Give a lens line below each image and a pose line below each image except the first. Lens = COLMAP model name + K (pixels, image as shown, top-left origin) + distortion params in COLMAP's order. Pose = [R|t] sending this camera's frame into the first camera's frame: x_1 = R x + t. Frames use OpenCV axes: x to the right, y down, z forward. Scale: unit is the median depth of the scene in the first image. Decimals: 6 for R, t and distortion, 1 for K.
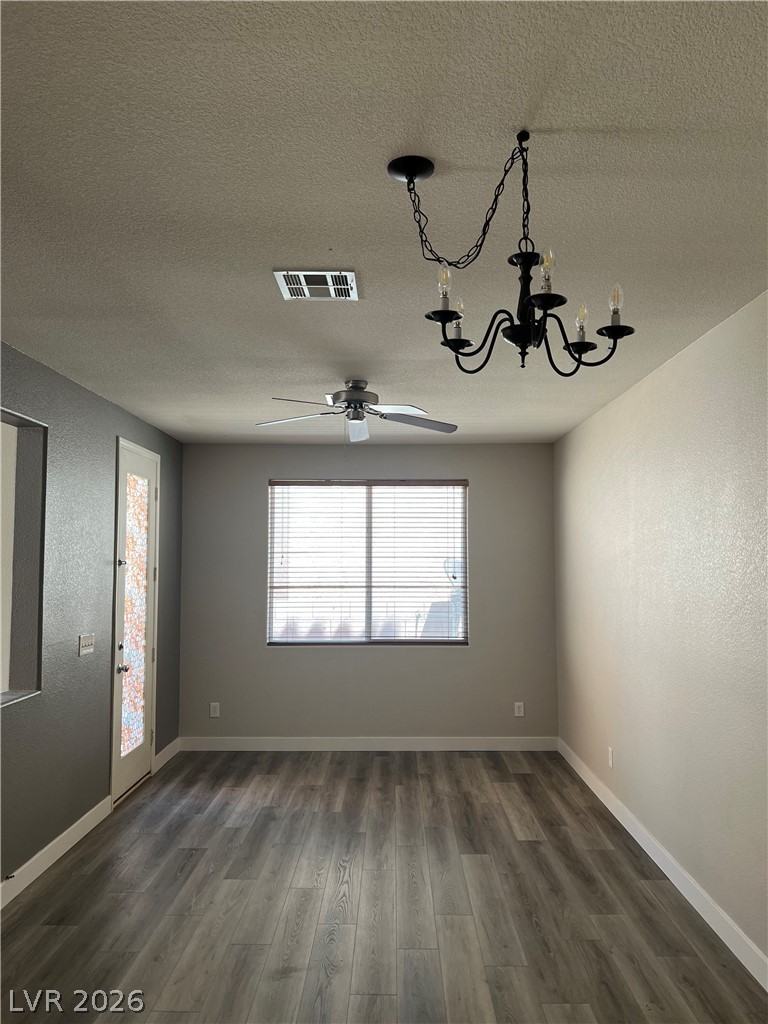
lens RADIAL K [[759.5, 0, 414.8], [0, 759.5, 511.8], [0, 0, 1]] dist [0.003413, -0.000080]
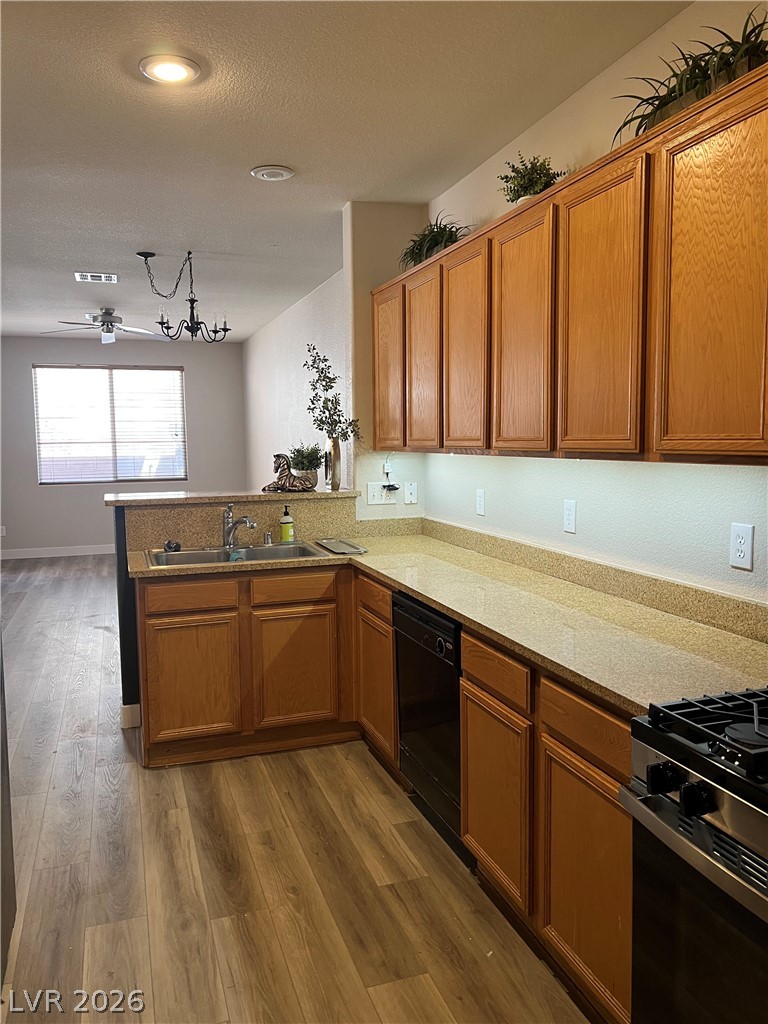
lens RADIAL K [[781.6, 0, 375.8], [0, 781.6, 516.9], [0, 0, 1]] dist [0.075639, -0.076705]
pose [[0.957737, -0.041575, 0.284626, -0.021430], [-0.005998, 0.986398, 0.164266, -0.010444], [-0.287584, -0.159031, 0.944460, -0.693222]]
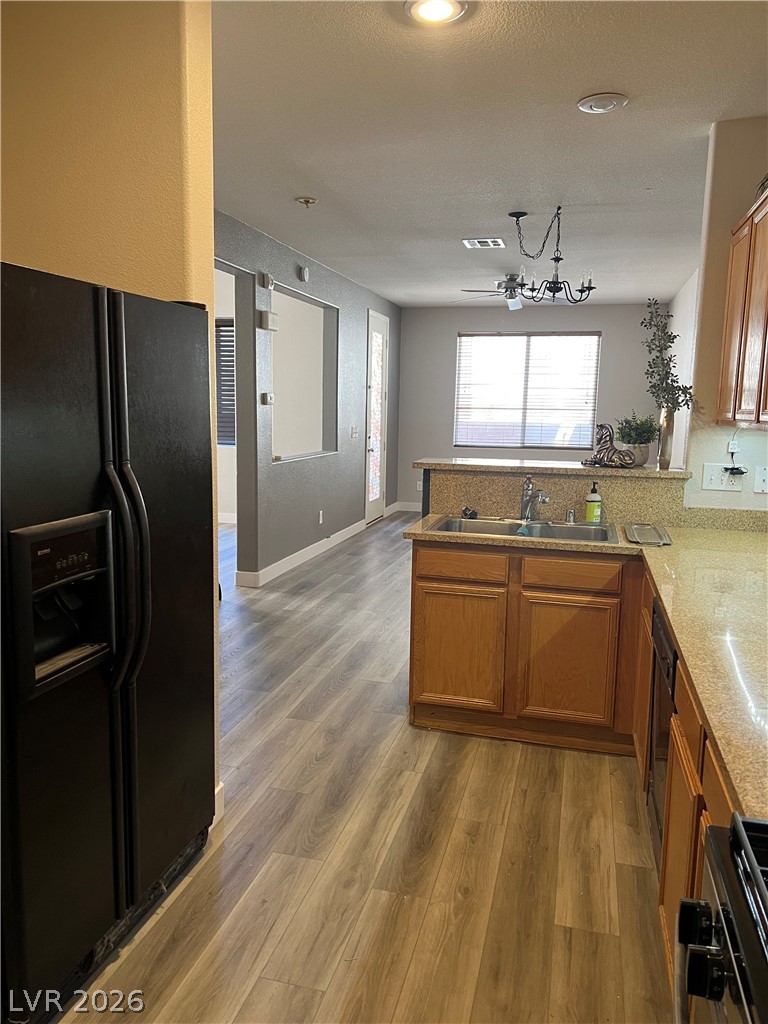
lens RADIAL K [[781.6, 0, 375.8], [0, 781.6, 516.9], [0, 0, 1]] dist [0.075639, -0.076705]
pose [[0.957791, 0.060981, -0.280922, 0.125831], [-0.002243, 0.978796, 0.204824, -0.006110], [0.287455, -0.195548, 0.937619, -0.652561]]
